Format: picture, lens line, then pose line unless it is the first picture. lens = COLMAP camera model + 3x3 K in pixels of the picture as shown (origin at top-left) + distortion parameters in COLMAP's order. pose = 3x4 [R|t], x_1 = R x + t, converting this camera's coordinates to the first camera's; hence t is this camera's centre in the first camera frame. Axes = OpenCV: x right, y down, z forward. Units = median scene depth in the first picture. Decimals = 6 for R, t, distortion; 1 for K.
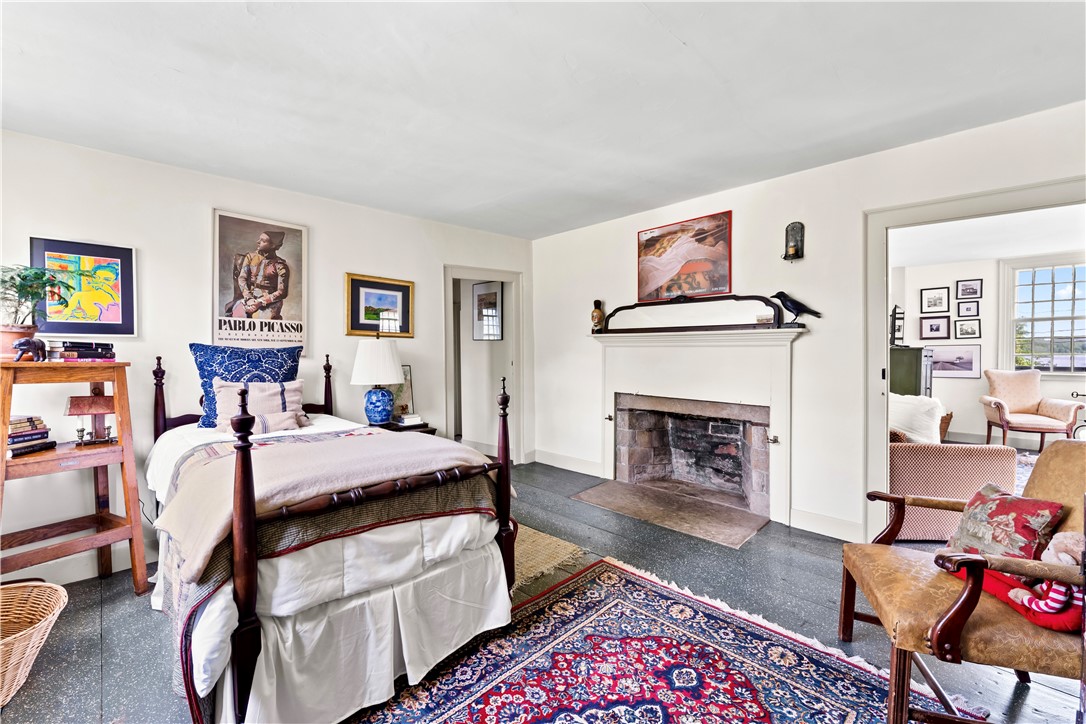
lens RADIAL K [[435.9, 0, 539.8], [0, 435.9, 360.1], [0, 0, 1]] dist [-0.003708, -0.000031]
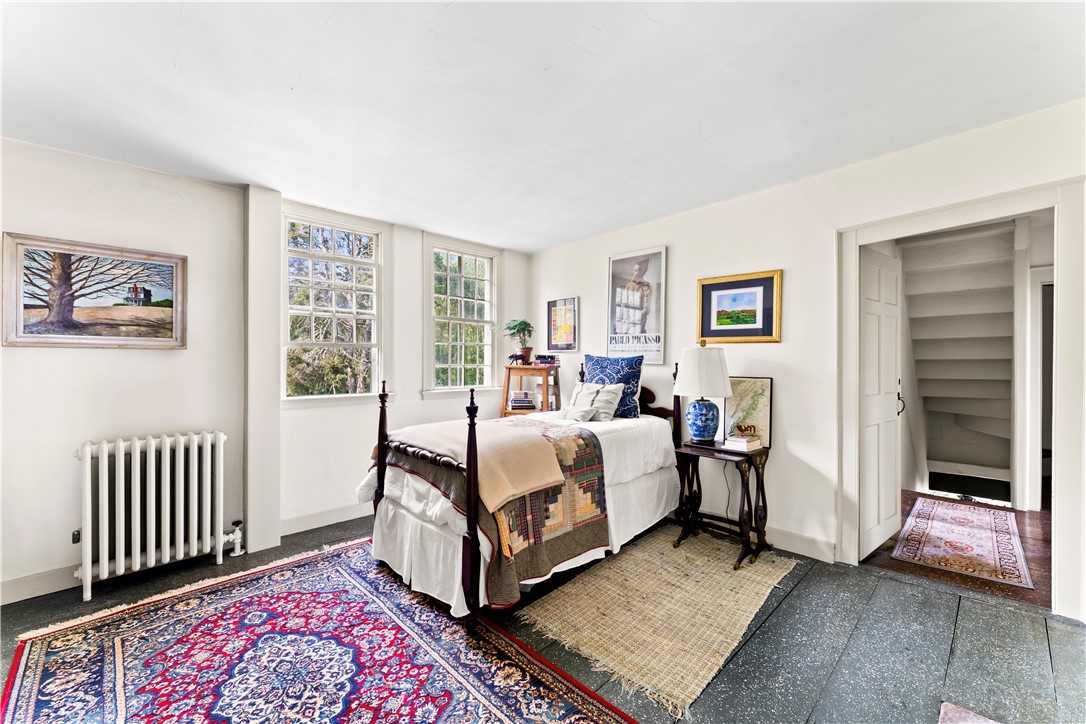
lens RADIAL K [[435.9, 0, 539.5], [0, 435.9, 359.7], [0, 0, 1]] dist [-0.003708, -0.000031]
pose [[0.001341, 0.005243, -0.999985, 0.875751], [-0.014679, 0.999879, 0.005223, -0.032763], [0.999891, 0.014671, 0.001417, 1.051446]]
